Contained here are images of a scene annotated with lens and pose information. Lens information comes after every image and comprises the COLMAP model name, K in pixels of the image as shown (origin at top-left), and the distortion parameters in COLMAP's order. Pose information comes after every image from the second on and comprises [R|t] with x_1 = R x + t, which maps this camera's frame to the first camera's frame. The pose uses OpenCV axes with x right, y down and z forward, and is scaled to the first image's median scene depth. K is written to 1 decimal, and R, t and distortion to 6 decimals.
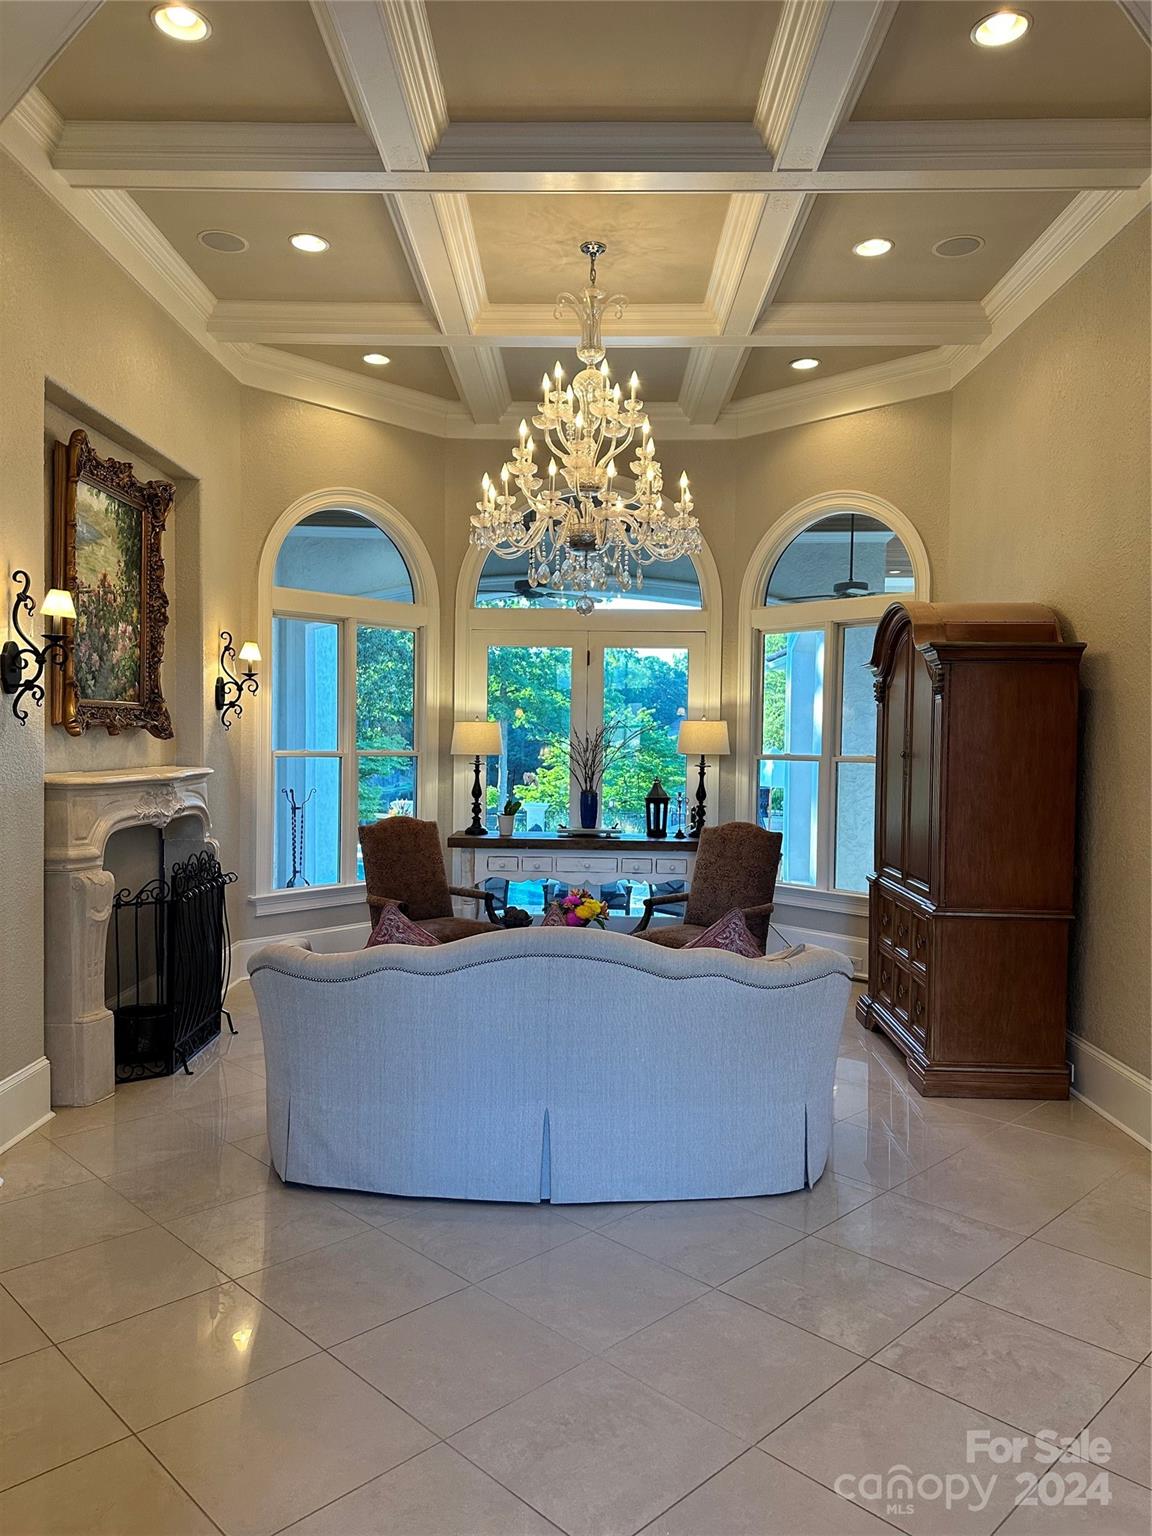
lens RADIAL K [[1091.8, 0, 569.7], [0, 1091.8, 779.9], [0, 0, 1]] dist [0.082555, -0.085956]
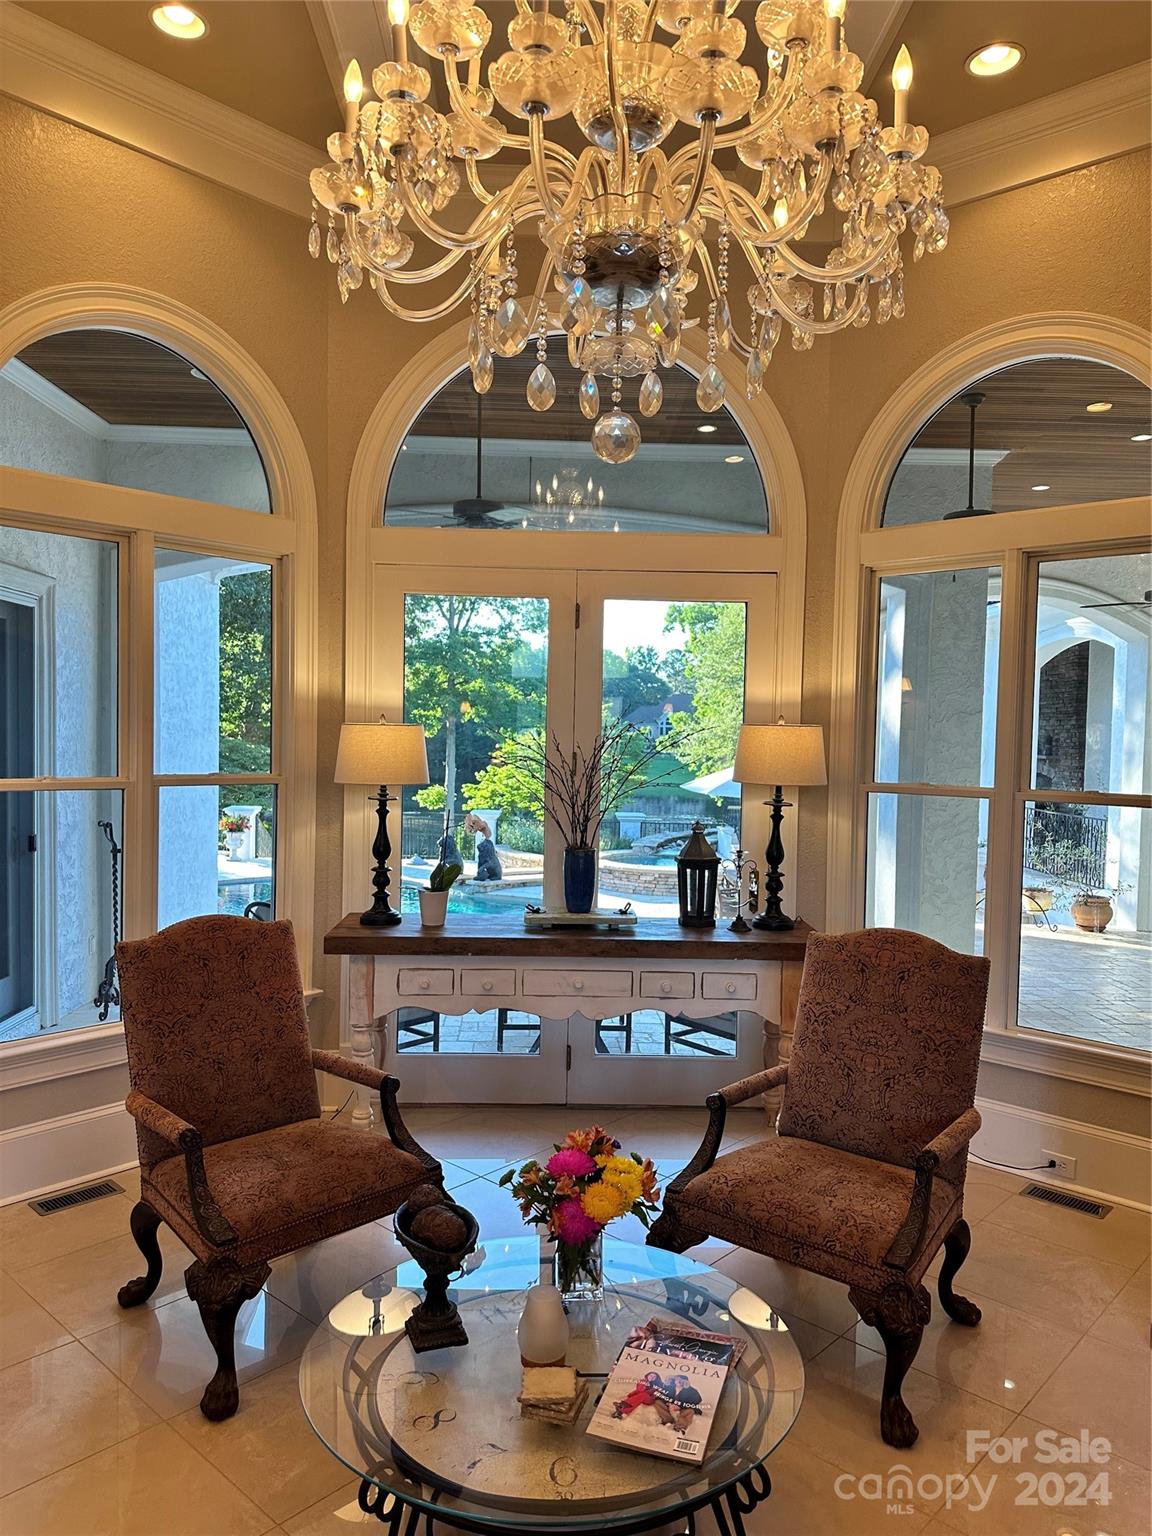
lens RADIAL K [[1091.8, 0, 583.0], [0, 1091.8, 796.2], [0, 0, 1]] dist [0.082555, -0.085956]
pose [[0.998348, 0.002180, 0.057415, -0.016722], [-0.003361, 0.999785, 0.020483, -0.035292], [-0.057358, -0.020642, 0.998140, 0.537120]]
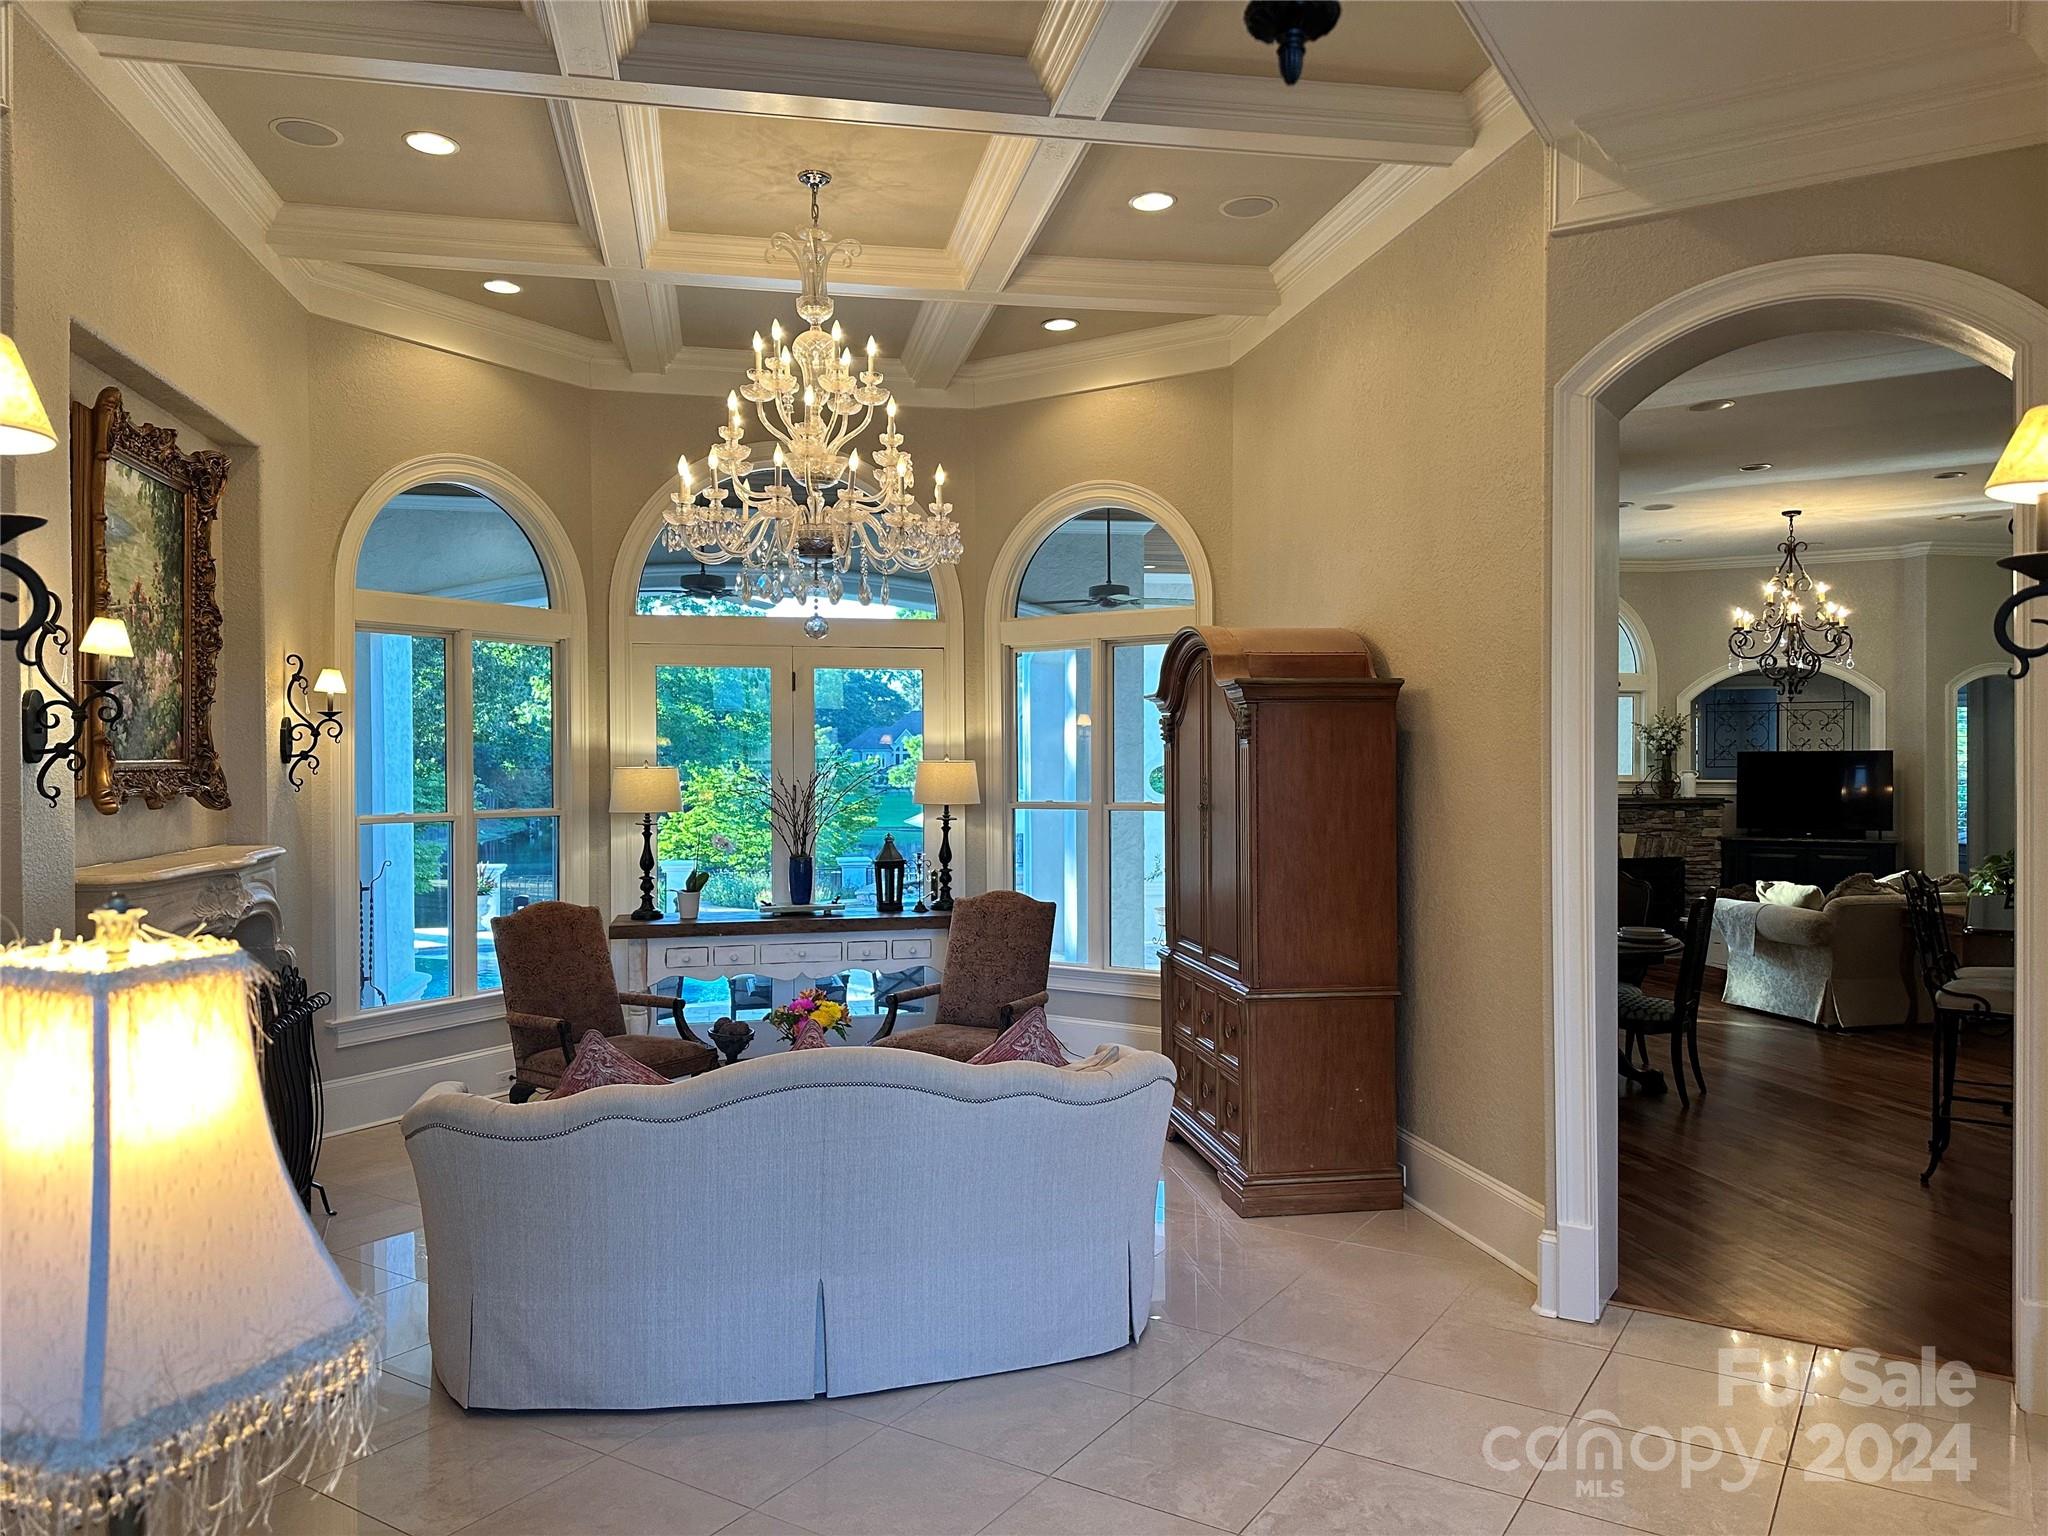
lens RADIAL K [[1455.8, 0, 1028.6], [0, 1455.8, 789.5], [0, 0, 1]] dist [0.082555, -0.085956]
pose [[0.976152, -0.021287, 0.216044, -0.057601], [0.025413, 0.999543, -0.016340, -0.019238], [-0.215598, 0.021441, 0.976247, -0.044865]]
